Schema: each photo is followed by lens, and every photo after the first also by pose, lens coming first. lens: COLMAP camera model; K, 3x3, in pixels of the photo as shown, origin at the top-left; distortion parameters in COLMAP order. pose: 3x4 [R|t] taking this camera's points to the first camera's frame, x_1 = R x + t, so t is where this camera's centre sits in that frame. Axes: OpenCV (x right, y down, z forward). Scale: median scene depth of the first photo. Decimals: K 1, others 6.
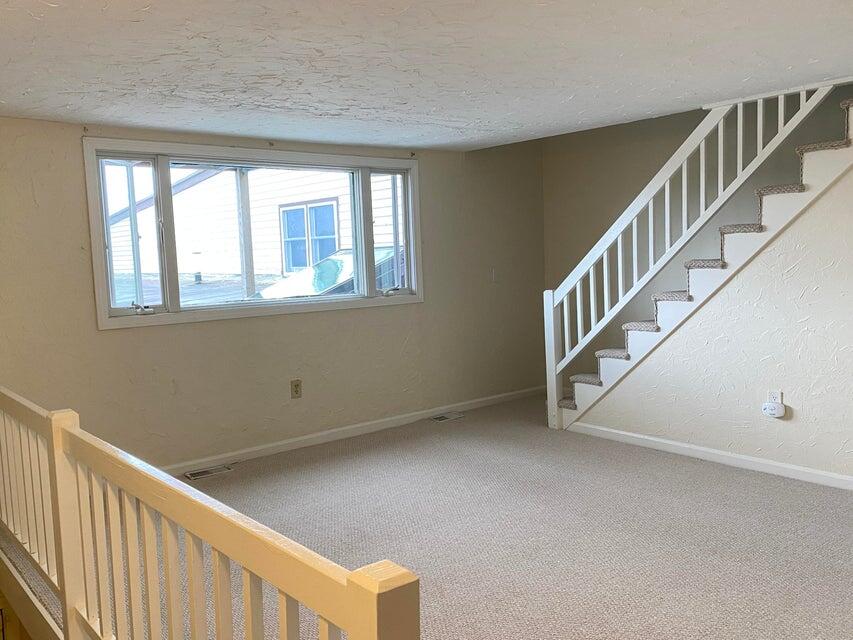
lens RADIAL K [[746.9, 0, 423.3], [0, 746.9, 322.8], [0, 0, 1]] dist [0.100863, -0.106682]
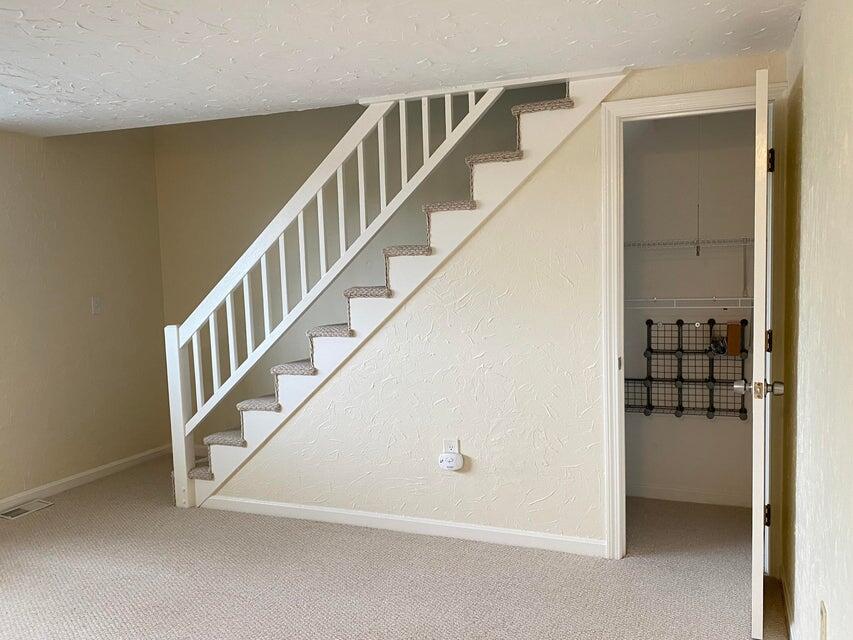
lens RADIAL K [[665.6, 0, 427.5], [0, 665.6, 345.3], [0, 0, 1]] dist [0.078277, -0.127621]
pose [[0.862910, -0.026120, 0.504682, 0.054813], [0.035105, 0.999349, -0.008301, -0.010353], [-0.504137, 0.024880, 0.863265, 0.324022]]
